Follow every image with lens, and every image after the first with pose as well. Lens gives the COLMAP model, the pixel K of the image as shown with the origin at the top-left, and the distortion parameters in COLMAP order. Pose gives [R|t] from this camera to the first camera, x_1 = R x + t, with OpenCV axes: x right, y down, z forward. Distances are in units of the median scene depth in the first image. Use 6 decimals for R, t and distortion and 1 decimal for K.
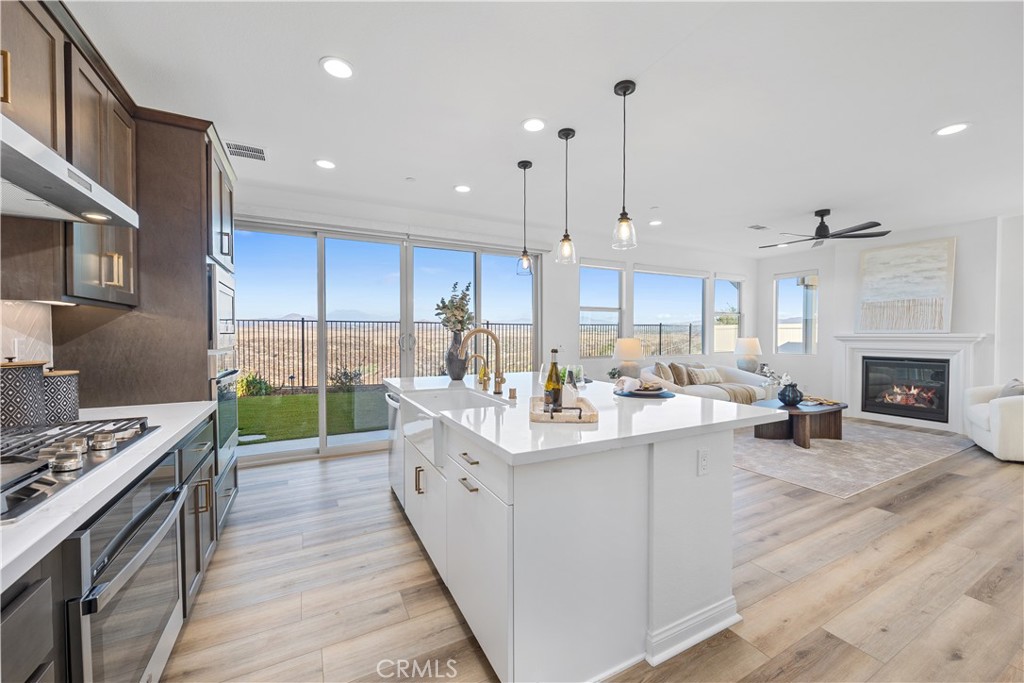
lens RADIAL K [[397.6, 0, 517.3], [0, 397.6, 343.4], [0, 0, 1]] dist [-0.000689, -0.000131]
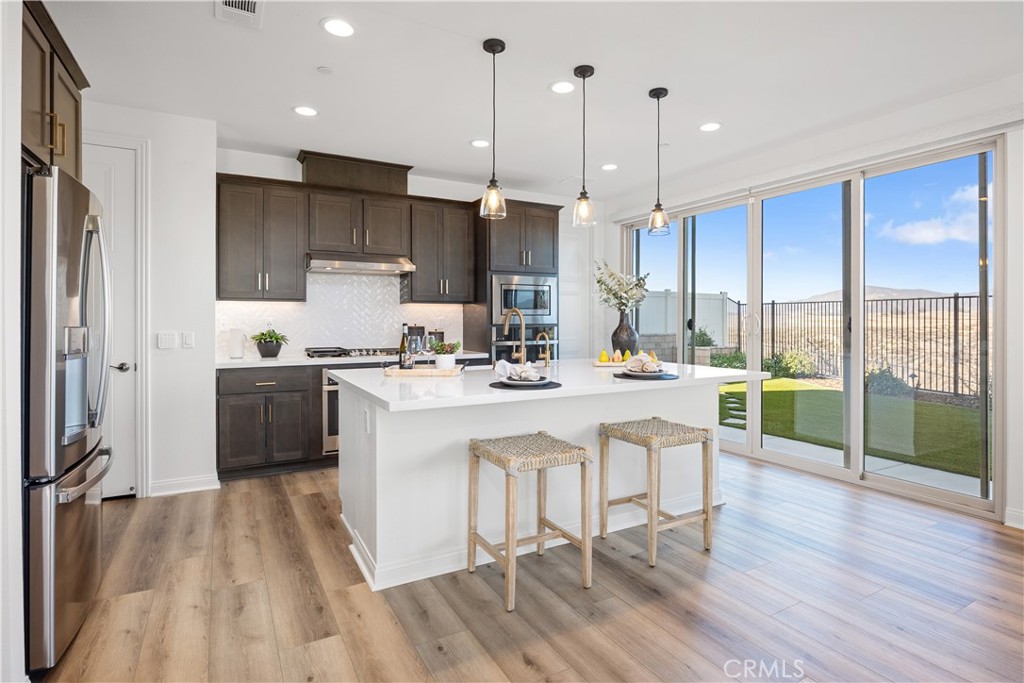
lens RADIAL K [[525.9, 0, 526.0], [0, 525.9, 323.6], [0, 0, 1]] dist [-0.005371, 0.000171]
pose [[0.031310, 0.006066, -0.999491, 0.699370], [-0.020553, 0.999774, 0.005424, -0.001729], [0.999298, 0.020373, 0.031428, 0.488302]]
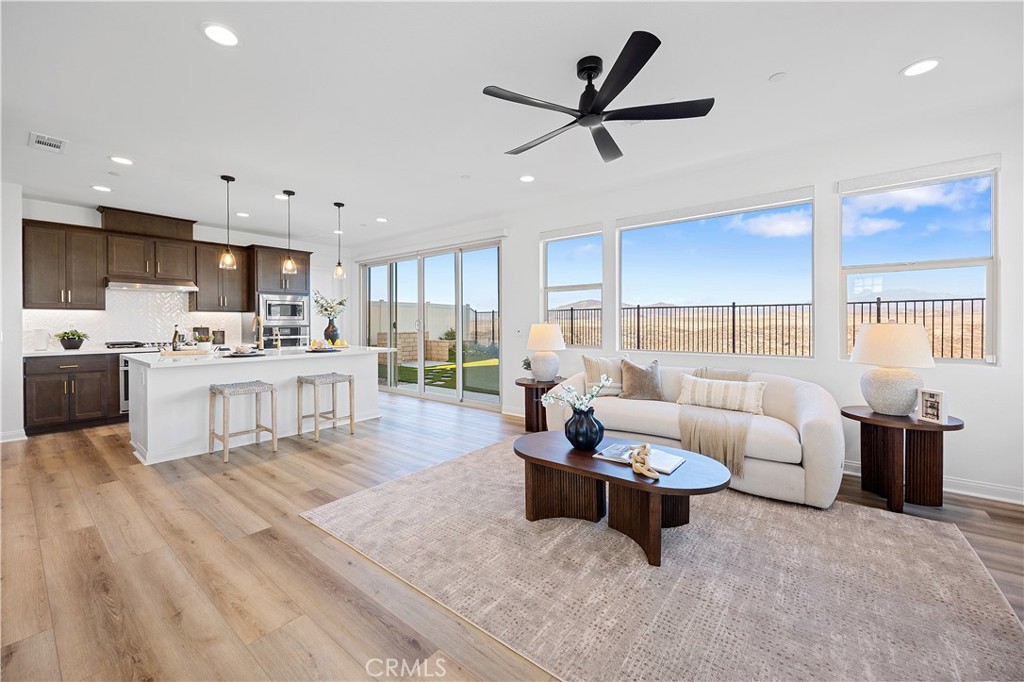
lens RADIAL K [[400.4, 0, 505.6], [0, 400.4, 326.6], [0, 0, 1]] dist [-0.000596, -0.000142]
pose [[0.392529, 0.008268, -0.919702, 1.110542], [-0.017890, 0.999839, 0.001353, -0.005704], [0.919565, 0.015922, 0.392614, 0.672390]]
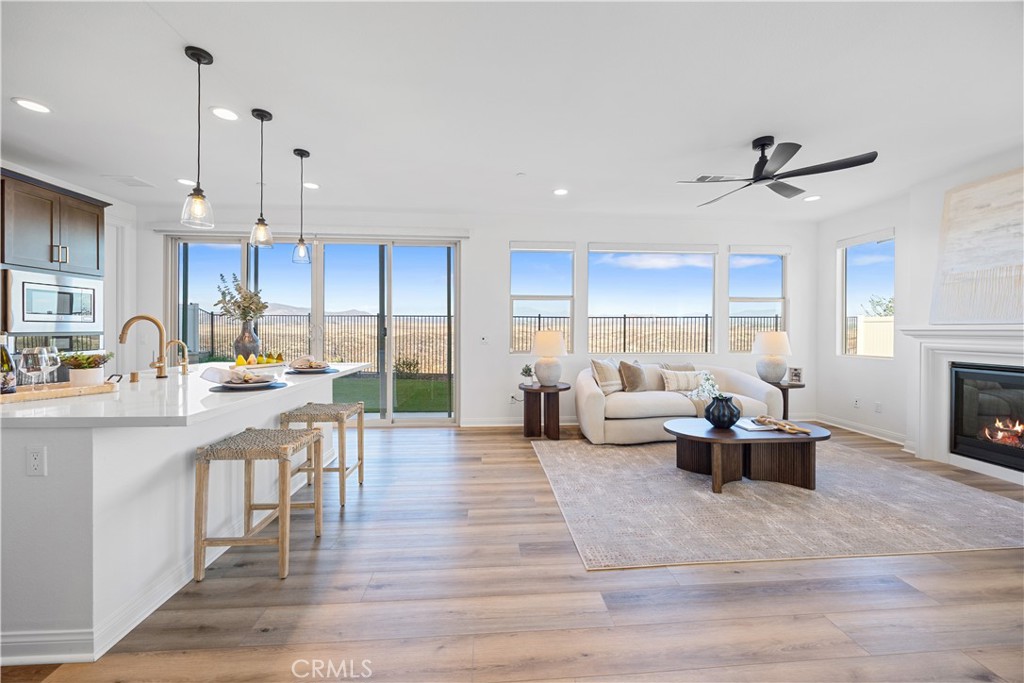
lens RADIAL K [[393.1, 0, 515.7], [0, 393.1, 332.8], [0, 0, 1]] dist [-0.002528, -0.000246]
pose [[0.913949, 0.007369, -0.405762, 0.618363], [-0.013334, 0.999841, -0.011876, 0.003709], [0.405610, 0.016264, 0.913901, 0.220153]]
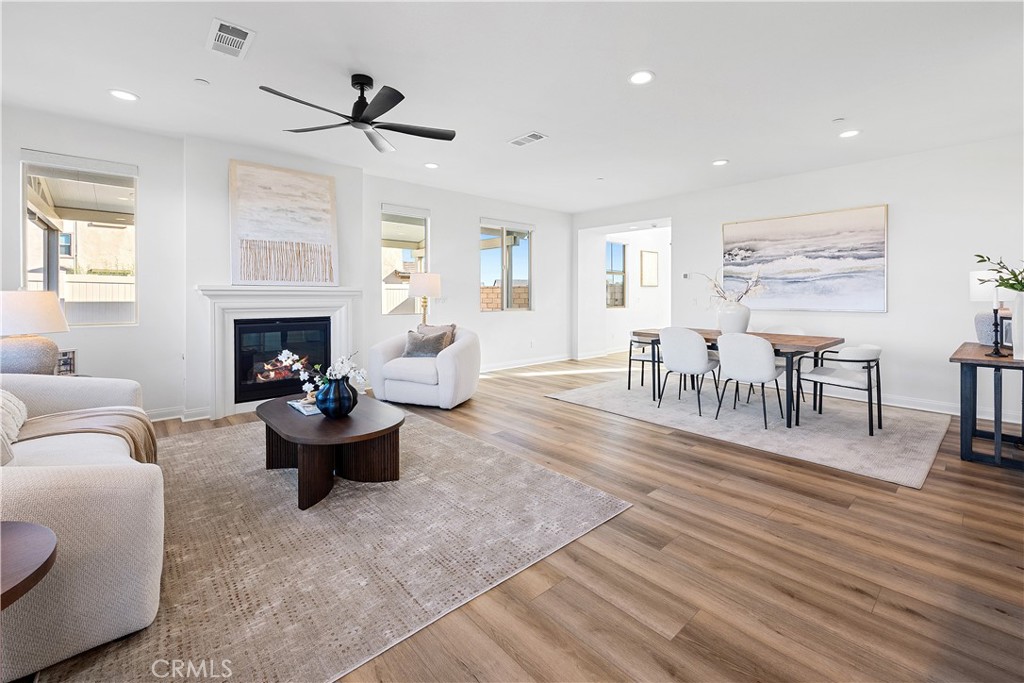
lens RADIAL K [[433.0, 0, 528.0], [0, 433.0, 297.5], [0, 0, 1]] dist [-0.001463, -0.000388]
pose [[-0.253771, -0.002935, 0.967260, 0.064334], [0.021462, 0.999732, 0.008664, -0.001073], [-0.967026, 0.022958, -0.253640, 0.873963]]
